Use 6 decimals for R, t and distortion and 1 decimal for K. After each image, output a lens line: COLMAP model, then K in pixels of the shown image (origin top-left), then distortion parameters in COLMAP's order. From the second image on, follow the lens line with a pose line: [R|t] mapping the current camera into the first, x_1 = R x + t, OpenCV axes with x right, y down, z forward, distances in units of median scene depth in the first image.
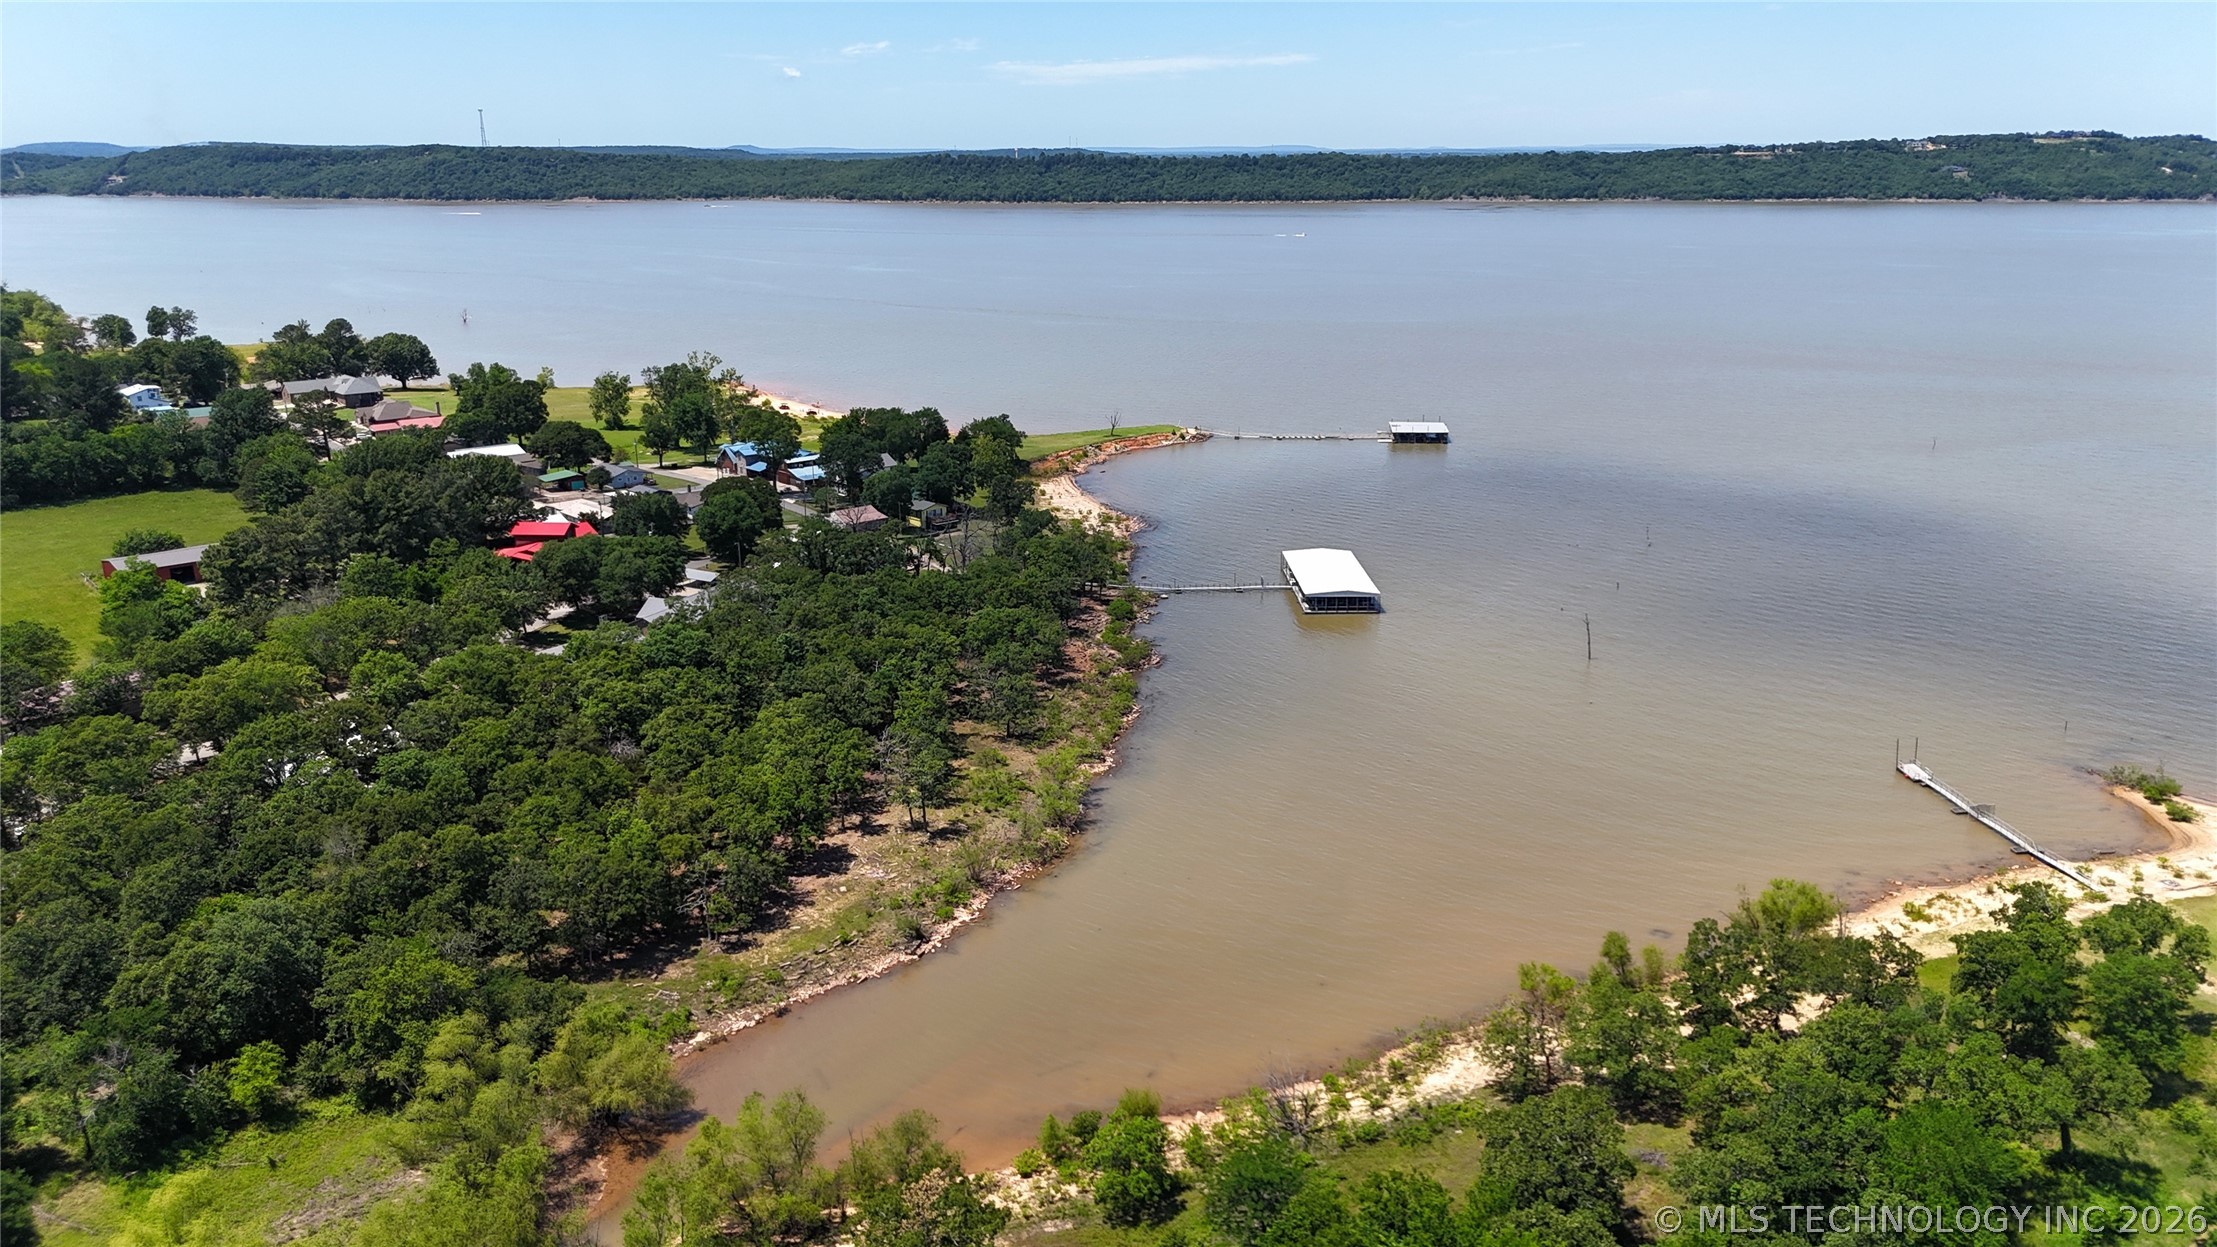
lens RADIAL K [[1634.5, 0, 1118.0], [0, 1634.5, 608.4], [0, 0, 1]] dist [0.067828, -0.072467]
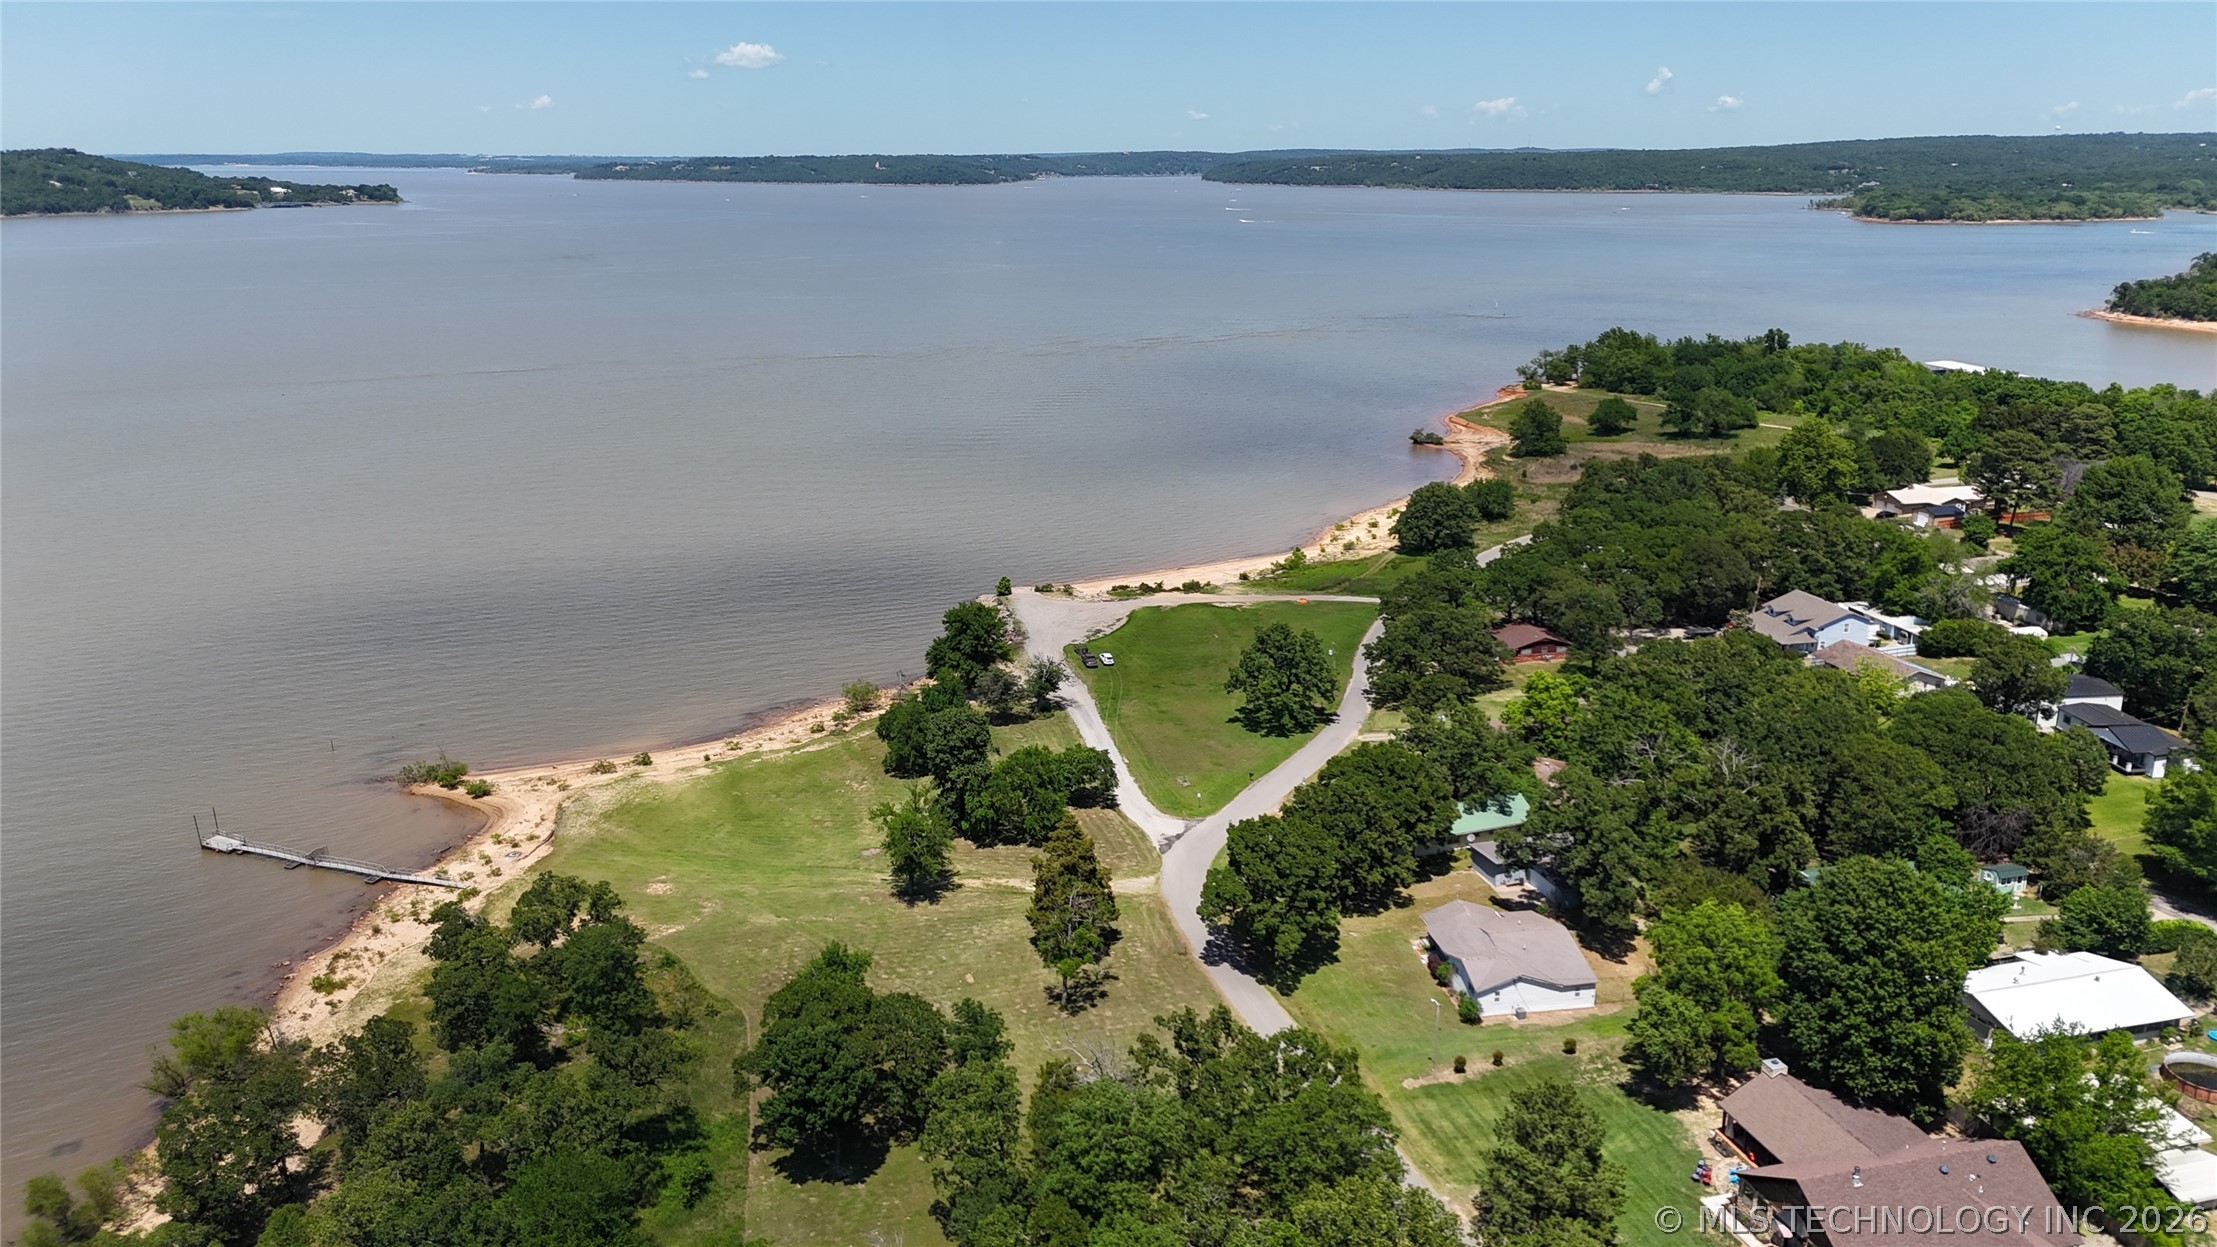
lens RADIAL K [[1634.5, 0, 1118.0], [0, 1634.5, 608.4], [0, 0, 1]] dist [0.067828, -0.072467]
pose [[0.441840, -0.235684, 0.865581, -0.048535], [0.242052, 0.960407, 0.137947, -0.025350], [-0.863822, 0.148565, 0.481394, 0.089454]]
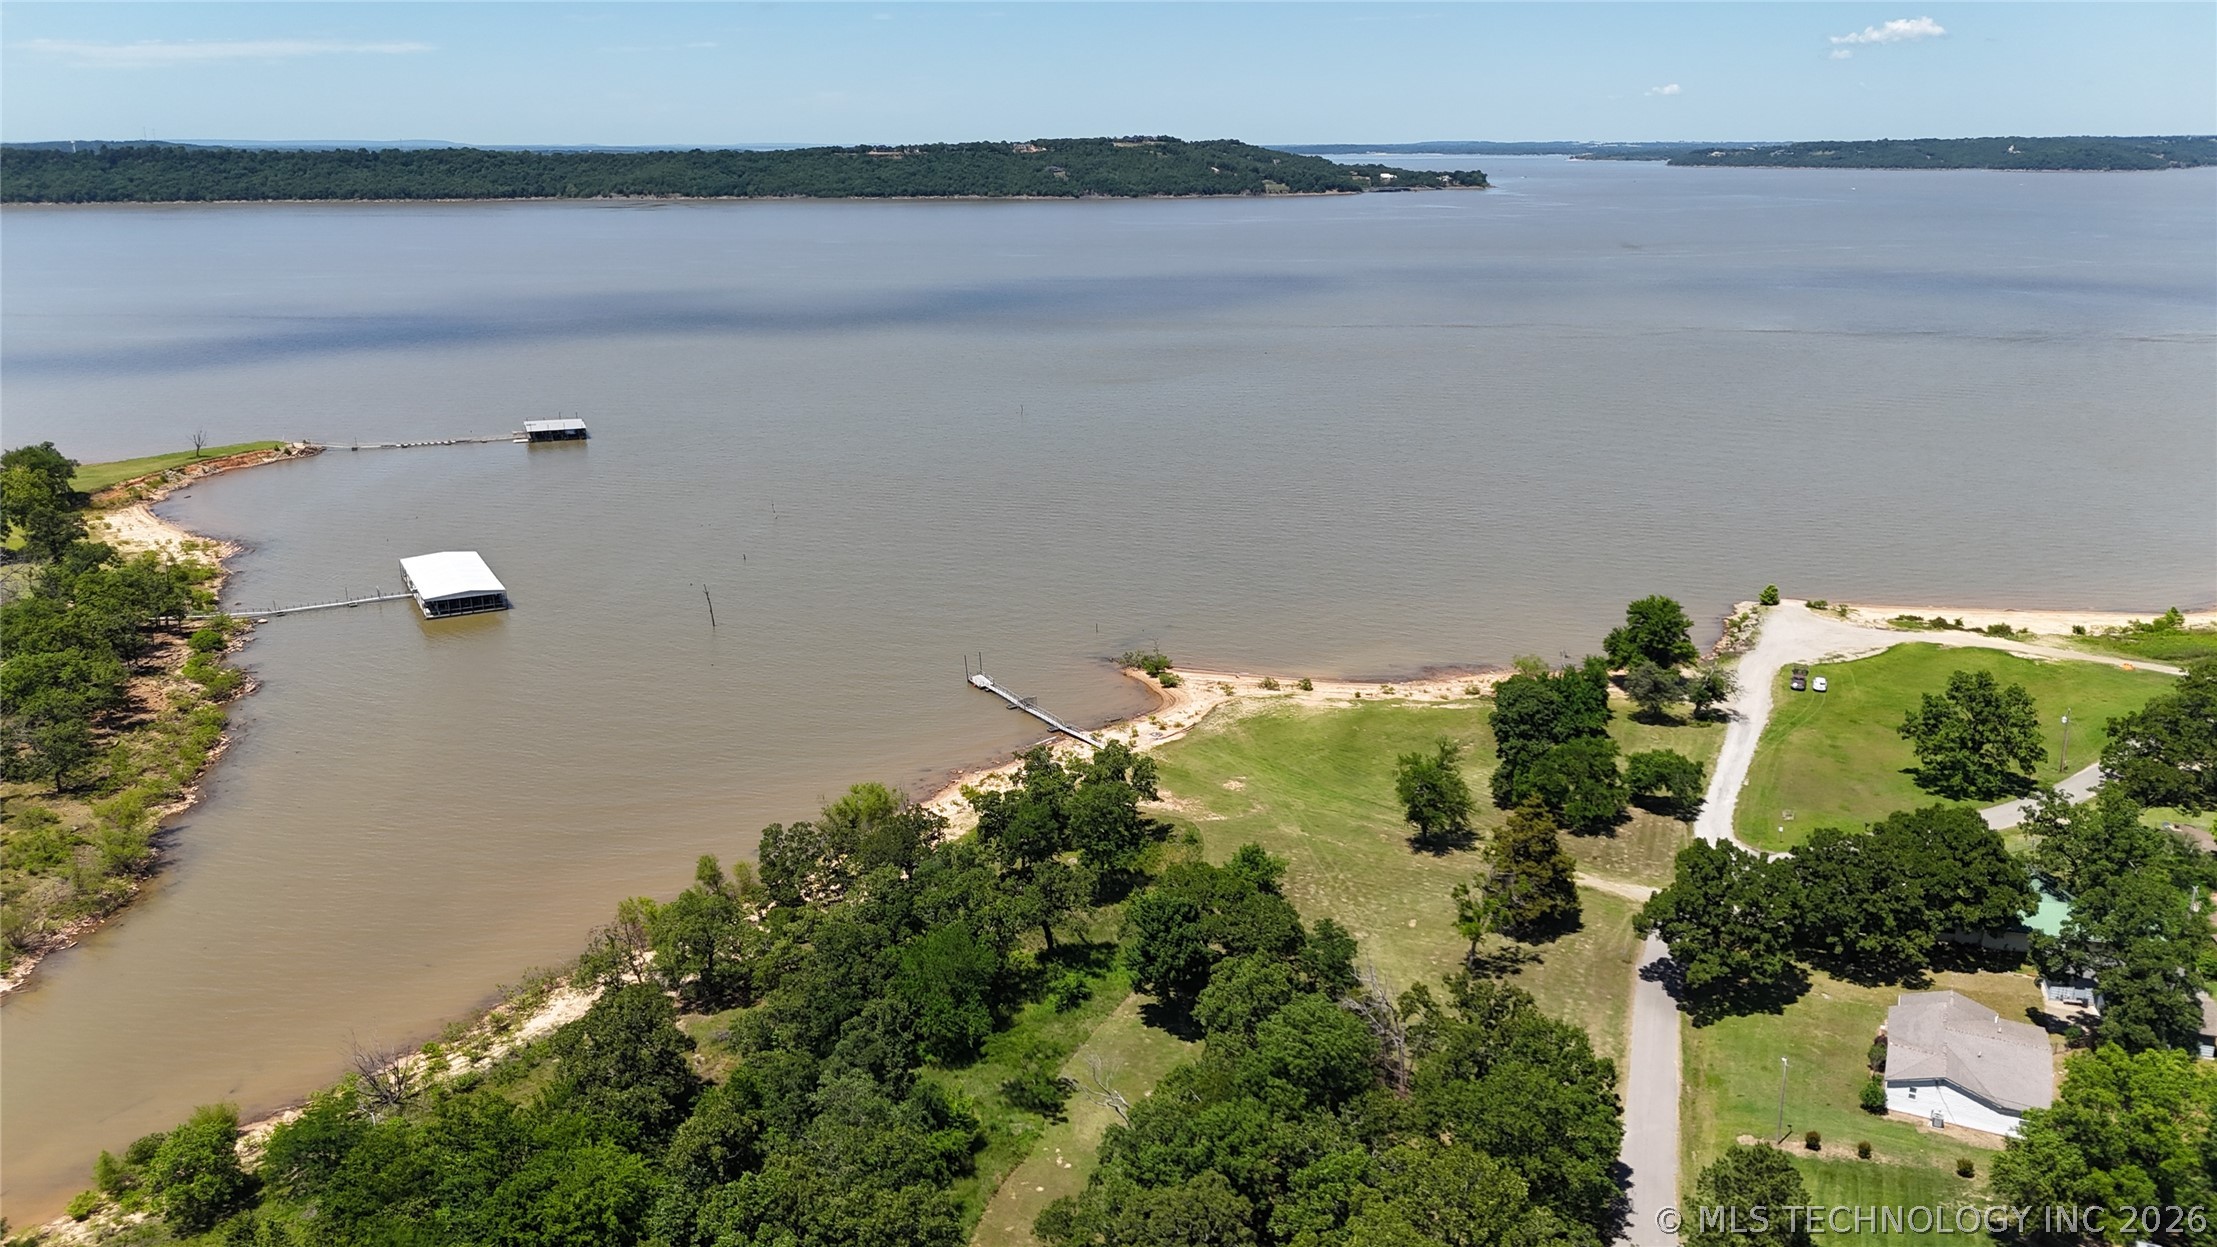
lens RADIAL K [[1634.5, 0, 1118.0], [0, 1634.5, 608.4], [0, 0, 1]] dist [0.067828, -0.072467]
pose [[0.885282, -0.124618, 0.448046, 0.042975], [0.124119, 0.991795, 0.030611, 0.019270], [-0.448185, 0.028512, 0.893486, -0.065785]]
